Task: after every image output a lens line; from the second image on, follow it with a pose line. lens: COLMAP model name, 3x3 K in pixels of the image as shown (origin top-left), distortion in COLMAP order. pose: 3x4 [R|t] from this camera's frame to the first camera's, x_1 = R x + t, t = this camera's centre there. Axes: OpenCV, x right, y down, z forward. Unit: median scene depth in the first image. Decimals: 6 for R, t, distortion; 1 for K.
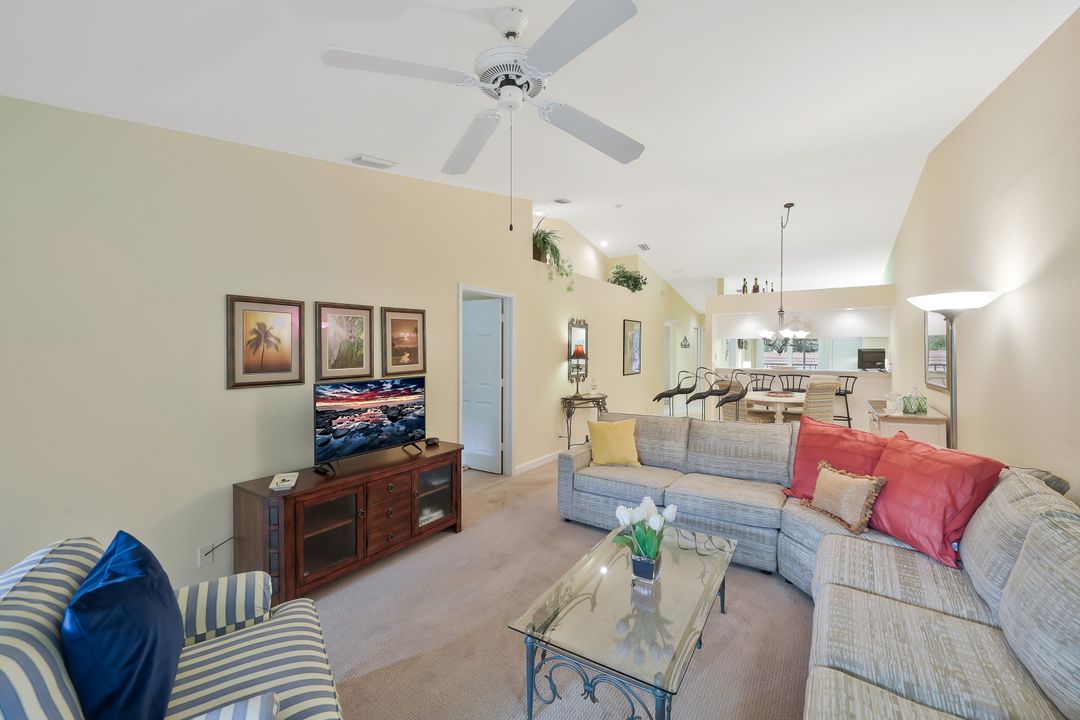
lens RADIAL K [[449.1, 0, 543.0], [0, 449.1, 344.5], [0, 0, 1]] dist [-0.000143, 0.000091]
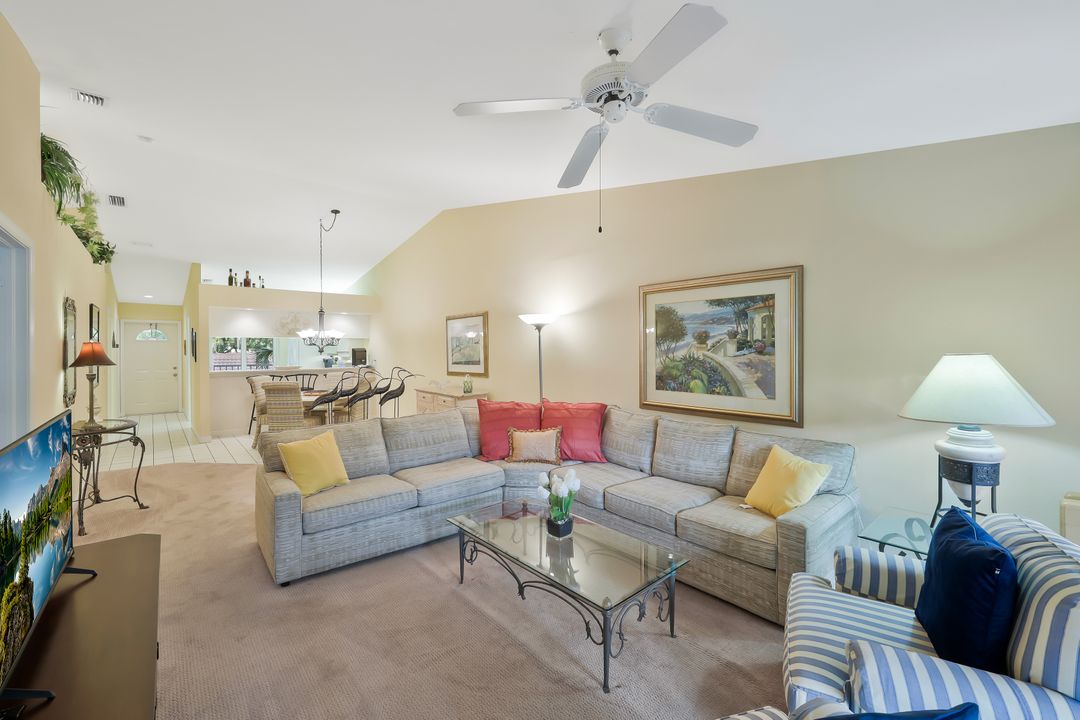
lens RADIAL K [[449.1, 0, 543.0], [0, 449.1, 344.5], [0, 0, 1]] dist [-0.000143, 0.000091]
pose [[0.275757, 0.004819, 0.961215, -0.521737], [-0.003867, 0.999985, -0.003903, 0.004519], [-0.961220, -0.002641, 0.275772, 0.392013]]
